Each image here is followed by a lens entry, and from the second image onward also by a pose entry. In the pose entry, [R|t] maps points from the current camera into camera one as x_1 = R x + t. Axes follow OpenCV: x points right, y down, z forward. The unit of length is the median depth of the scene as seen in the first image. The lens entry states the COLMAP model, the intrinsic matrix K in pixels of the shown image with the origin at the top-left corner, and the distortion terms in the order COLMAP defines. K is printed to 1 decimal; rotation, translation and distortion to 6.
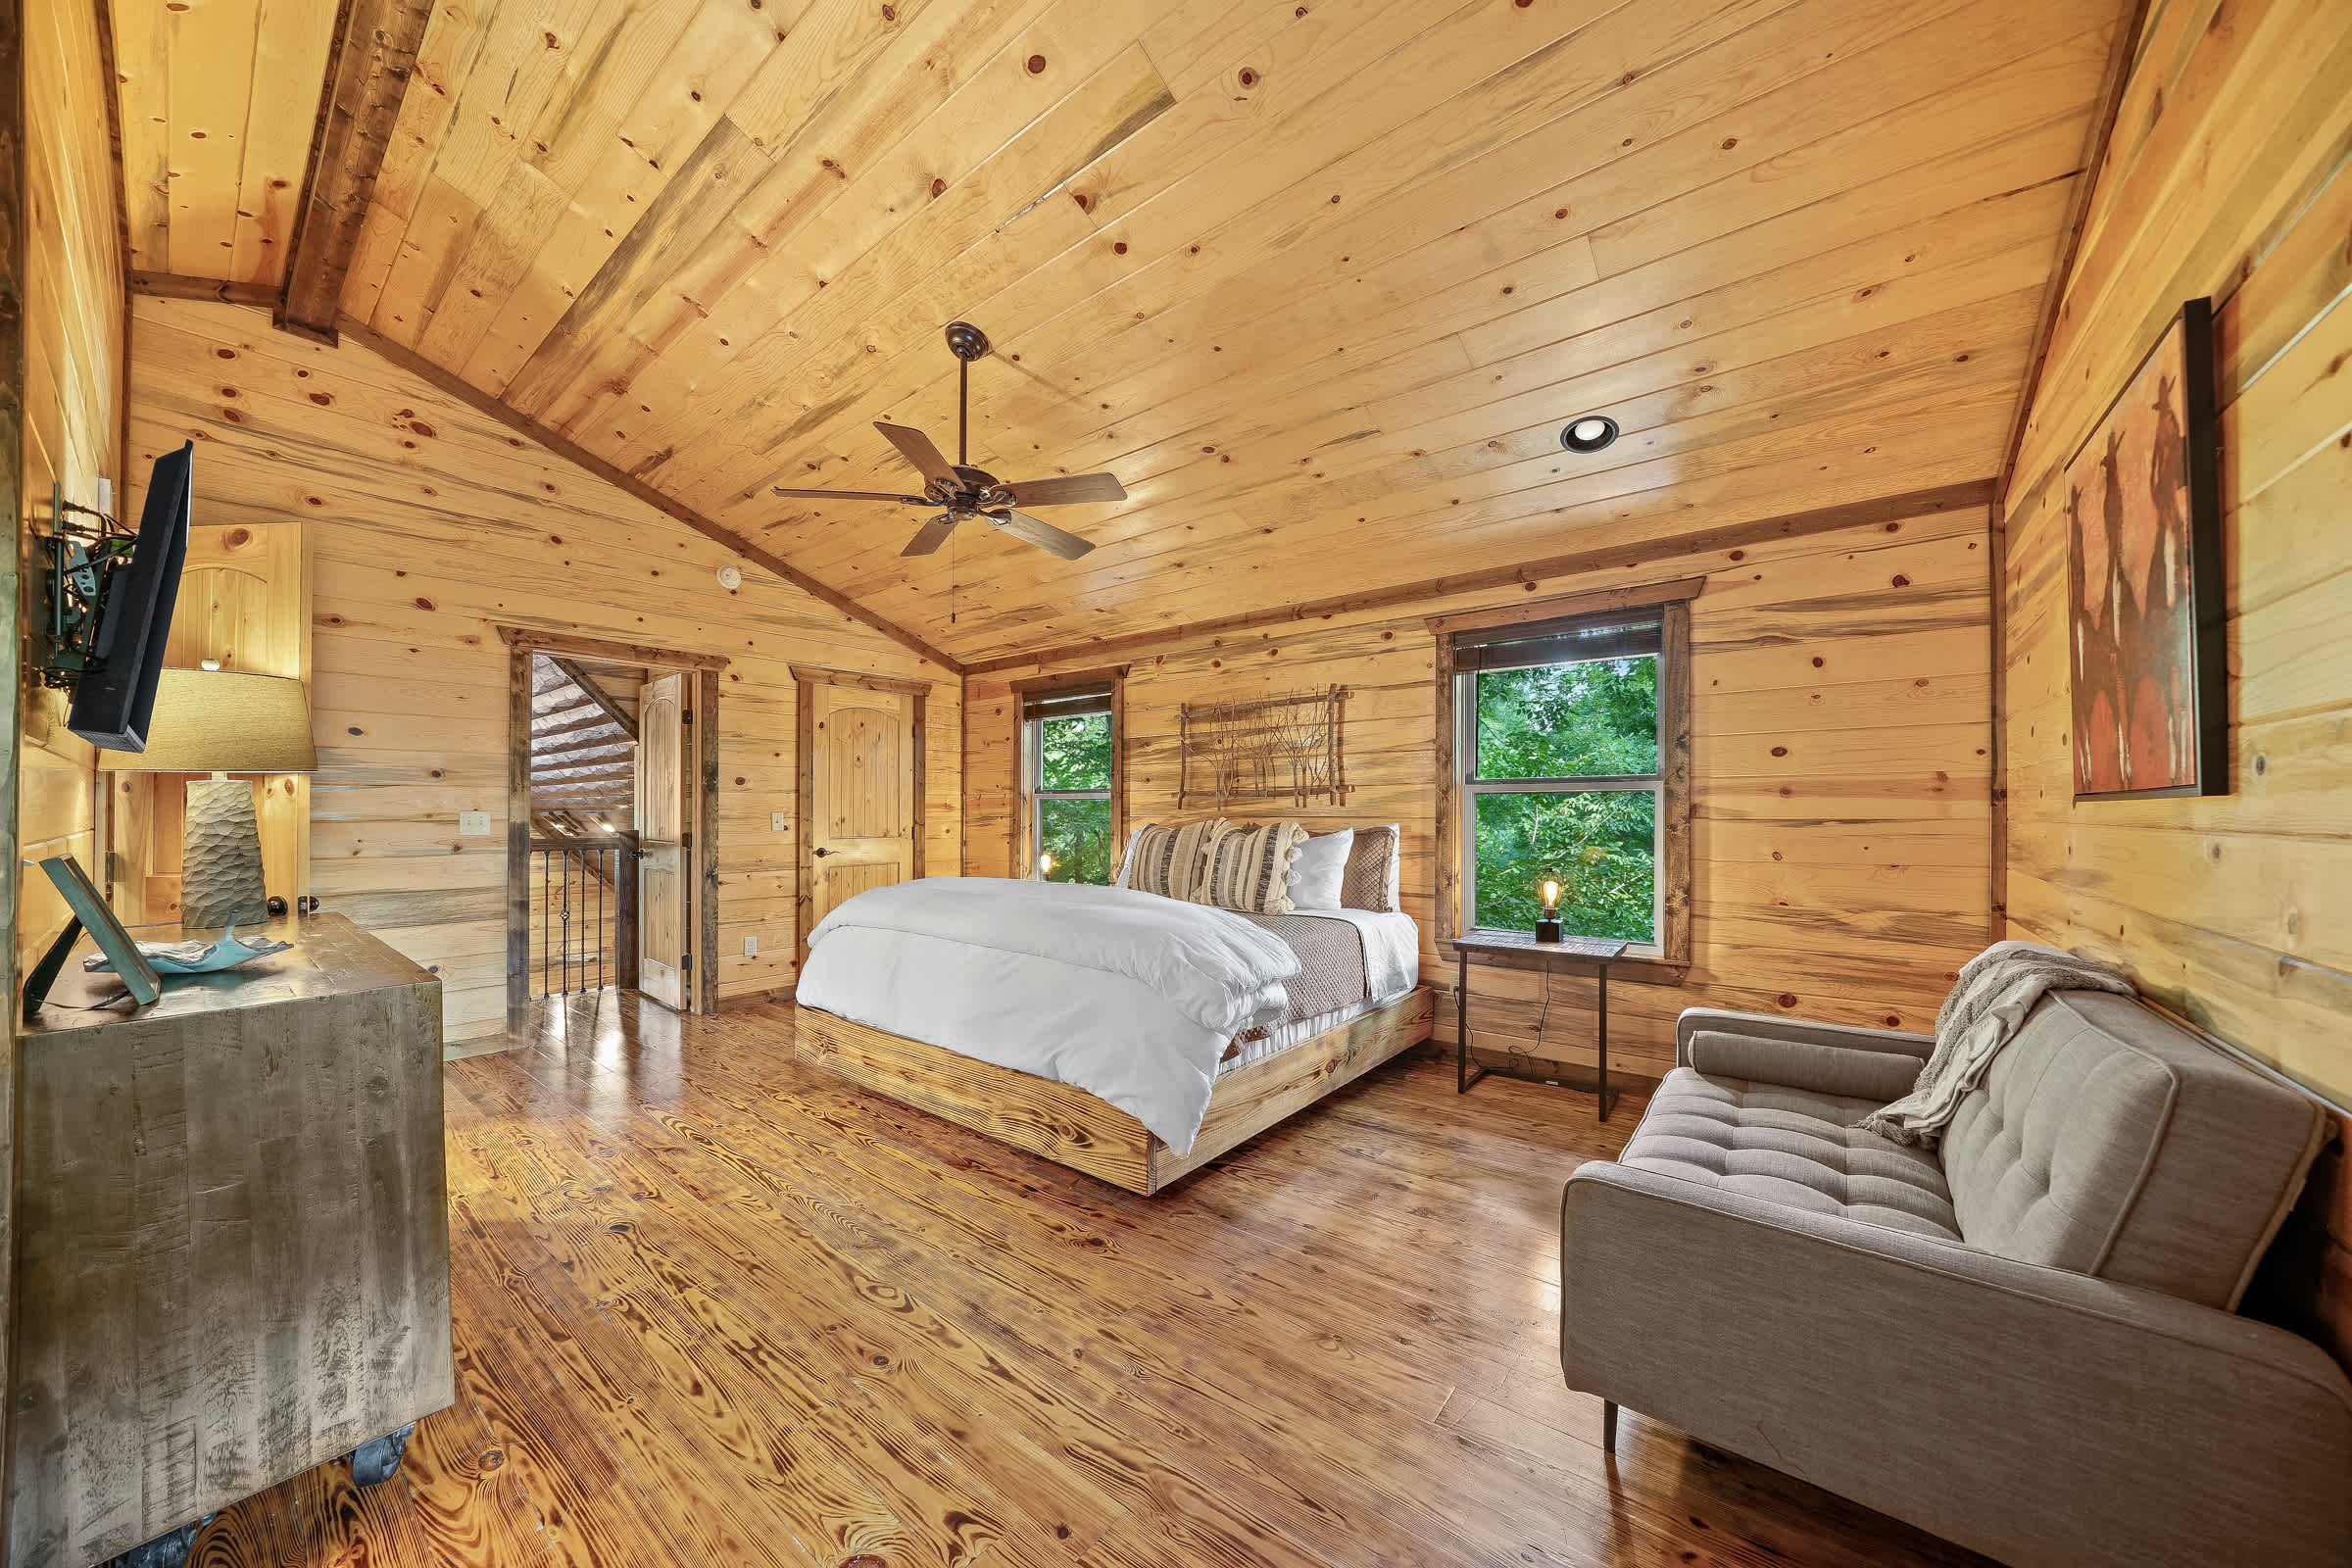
lens RADIAL K [[807.2, 0, 1178.0], [0, 807.2, 782.1], [0, 0, 1]] dist [-0.009746, 0.000016]
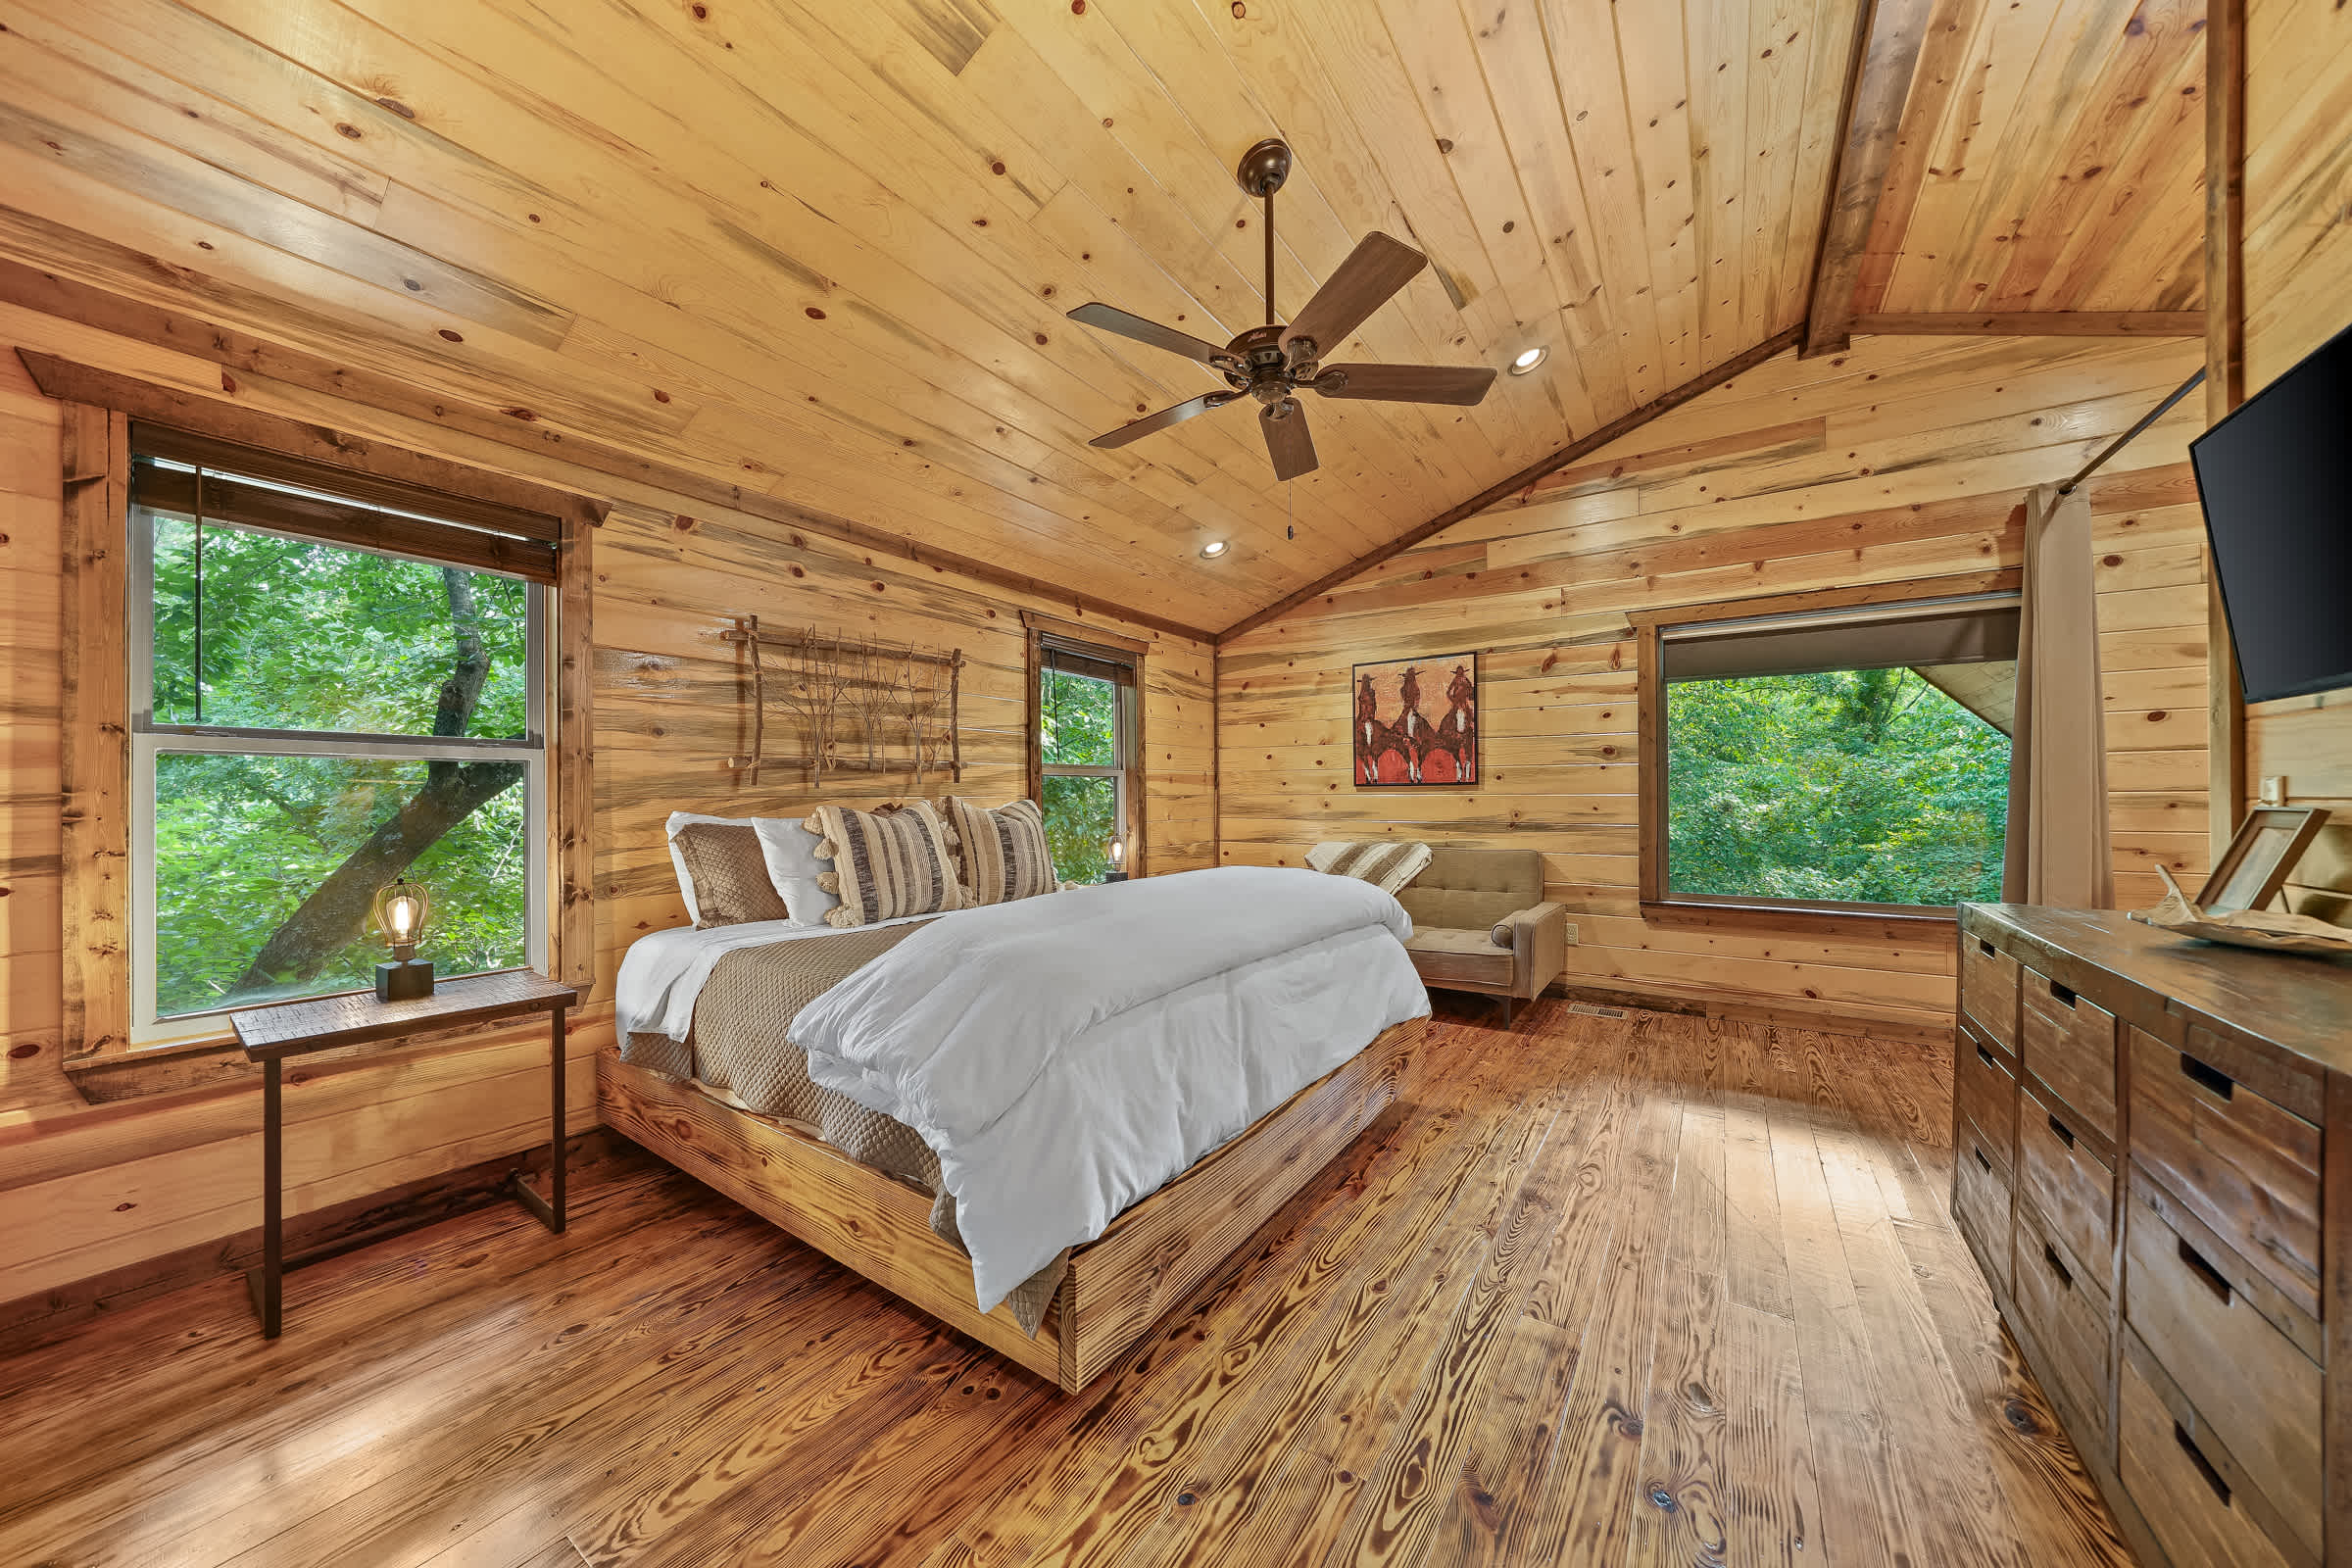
lens RADIAL K [[807.2, 0, 1178.0], [0, 807.2, 782.1], [0, 0, 1]] dist [-0.009746, 0.000016]
pose [[-0.069810, 0.026269, 0.997214, -0.716530], [-0.018846, 0.999440, -0.027647, 0.047545], [-0.997382, -0.020724, -0.069275, 0.806247]]
